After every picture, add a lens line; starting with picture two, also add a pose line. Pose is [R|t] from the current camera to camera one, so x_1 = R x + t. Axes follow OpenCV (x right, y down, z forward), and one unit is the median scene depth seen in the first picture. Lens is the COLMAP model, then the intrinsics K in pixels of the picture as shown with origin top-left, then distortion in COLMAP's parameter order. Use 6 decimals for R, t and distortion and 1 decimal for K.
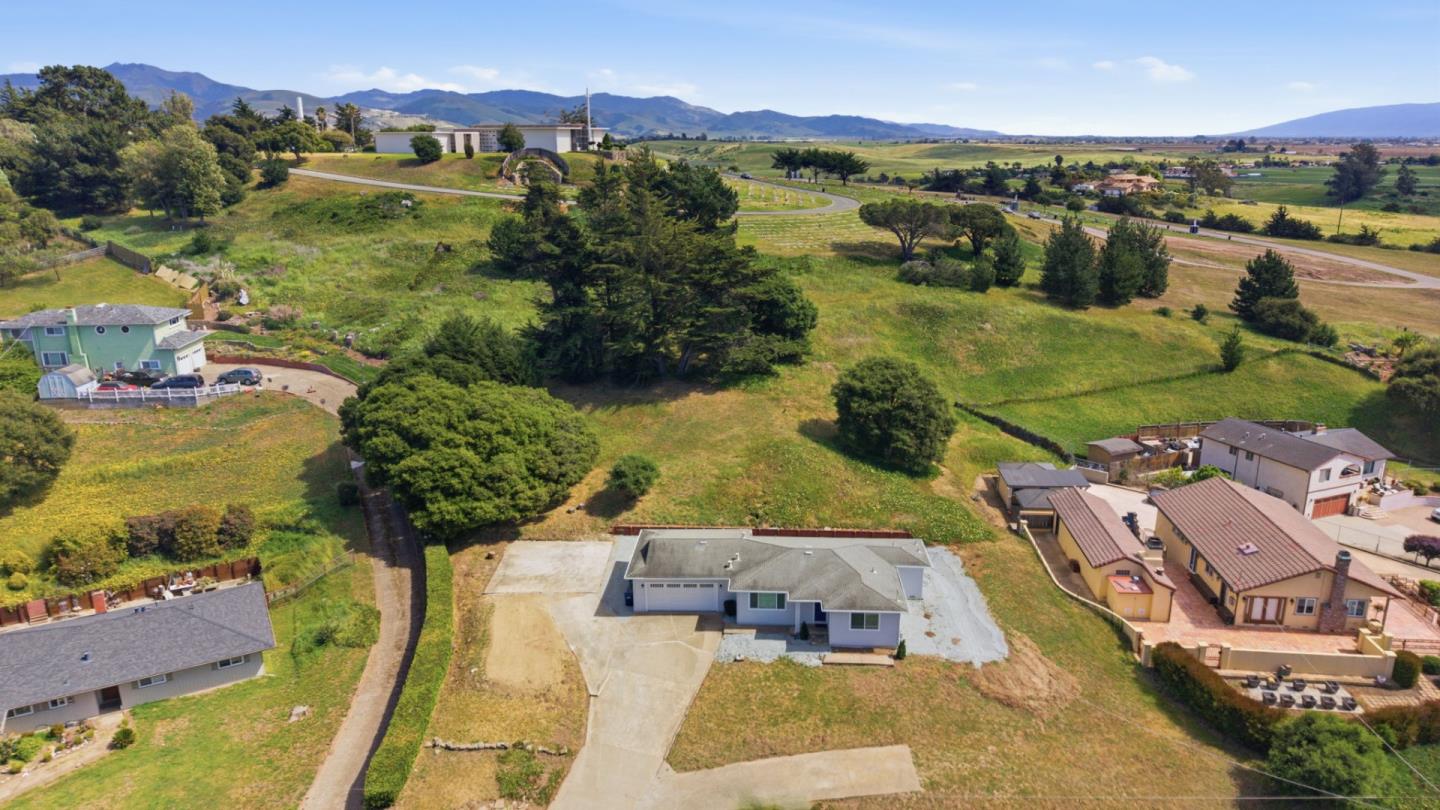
lens RADIAL K [[960.9, 0, 714.3], [0, 960.9, 412.1], [0, 0, 1]] dist [0.033954, -0.047127]
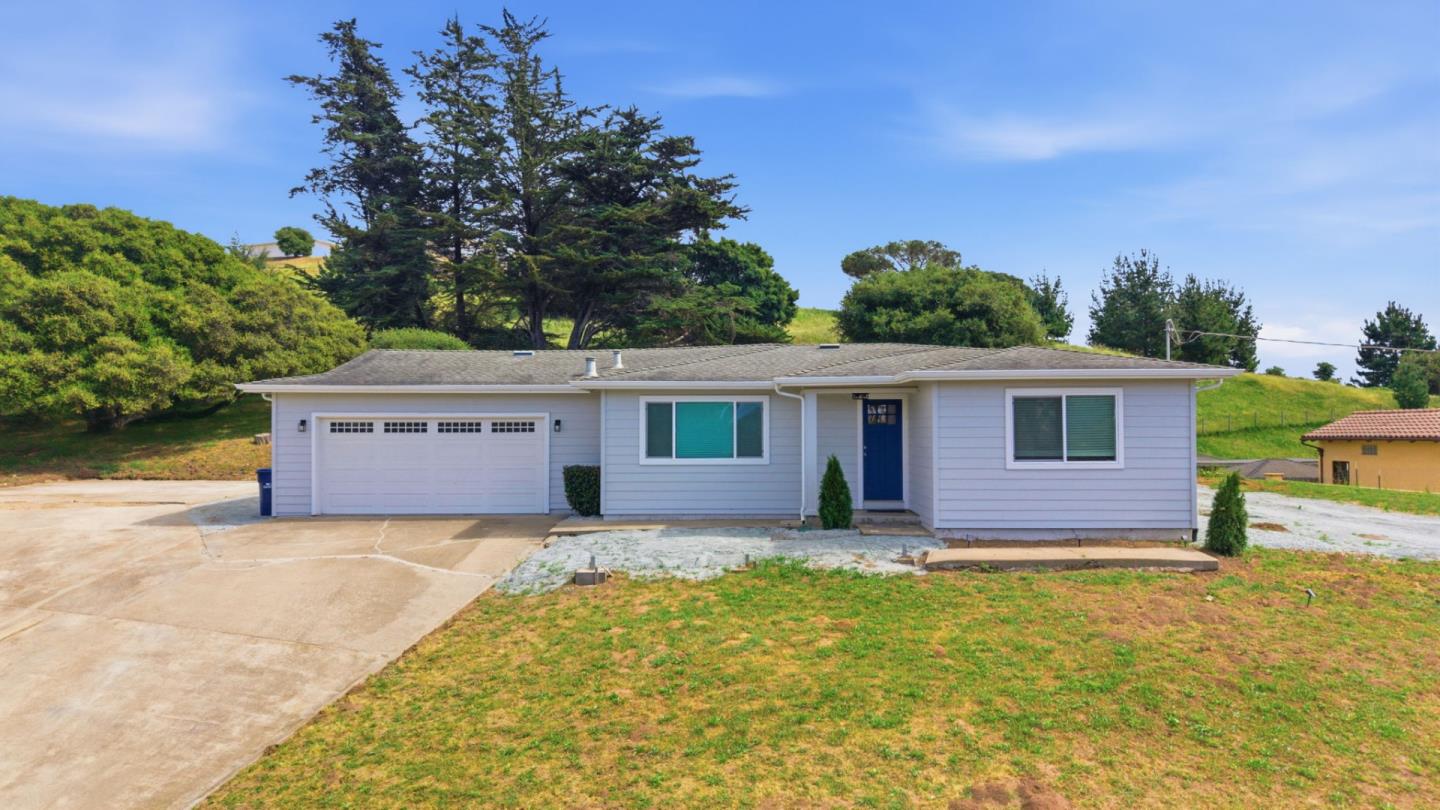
lens RADIAL K [[960.9, 0, 714.3], [0, 960.9, 412.1], [0, 0, 1]] dist [0.033954, -0.047127]
pose [[0.999163, 0.004651, 0.040635, 0.037491], [0.008015, 0.951985, -0.306040, 0.227177], [-0.040107, 0.306110, 0.951151, 0.579231]]
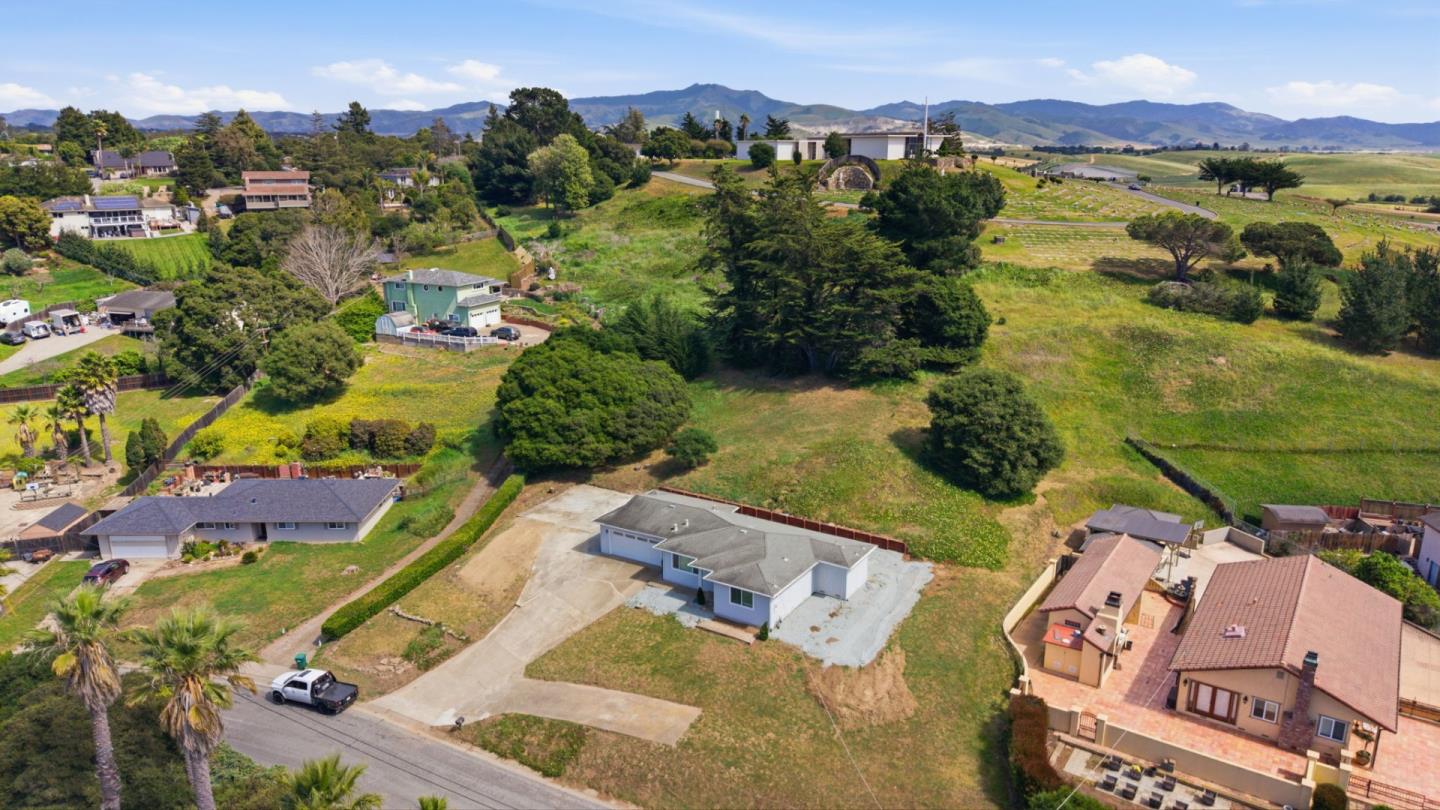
lens RADIAL K [[960.9, 0, 714.3], [0, 960.9, 412.1], [0, 0, 1]] dist [0.033954, -0.047127]
pose [[0.870212, 0.132229, -0.474602, 0.464172], [-0.137073, 0.990256, 0.024563, -0.003967], [0.473226, 0.043681, 0.879858, 0.041563]]
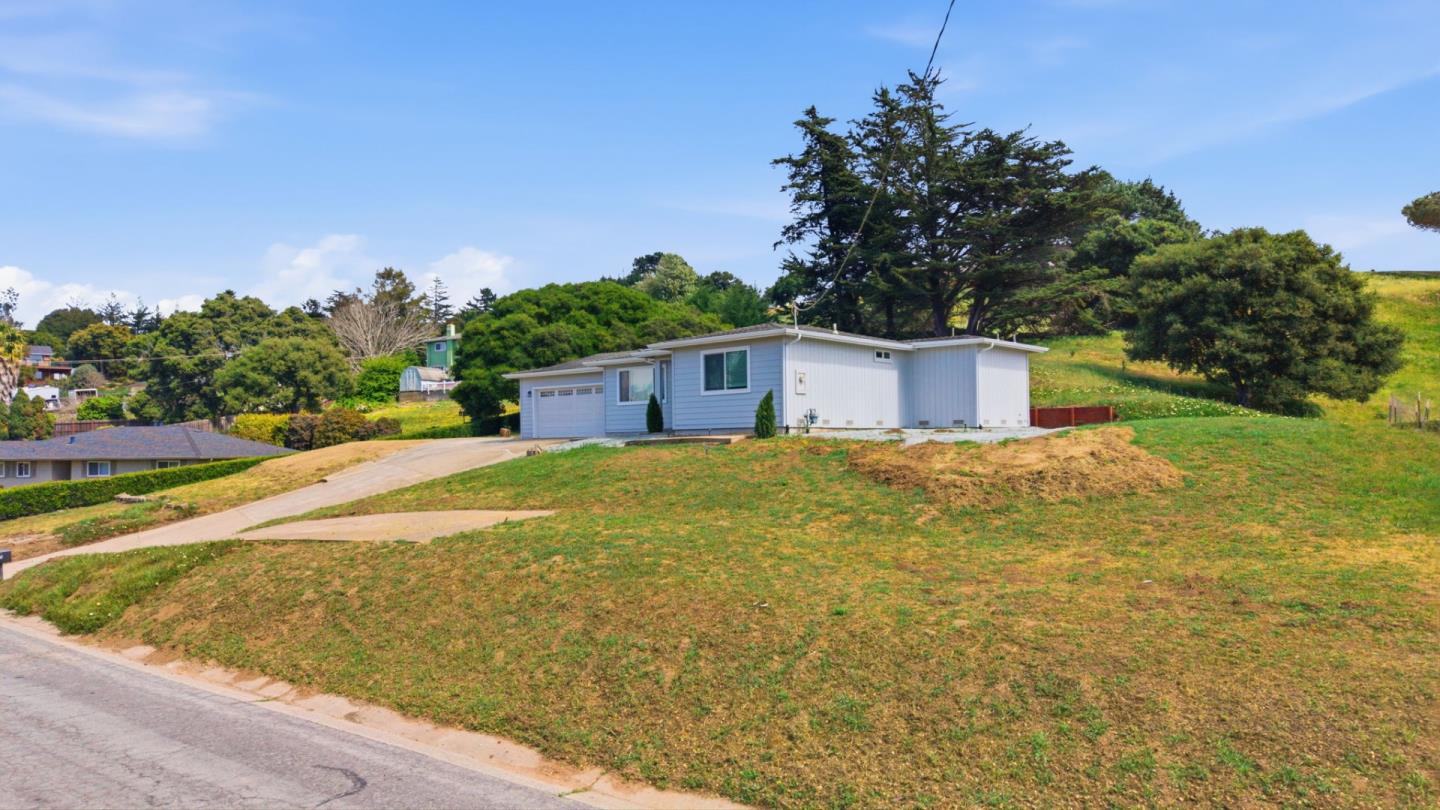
lens RADIAL K [[960.9, 0, 714.3], [0, 960.9, 412.1], [0, 0, 1]] dist [0.033954, -0.047127]
pose [[0.773994, -0.026395, -0.632643, 0.341725], [-0.172088, 0.952755, -0.250288, 0.272418], [0.609360, 0.302592, 0.732884, 0.513890]]
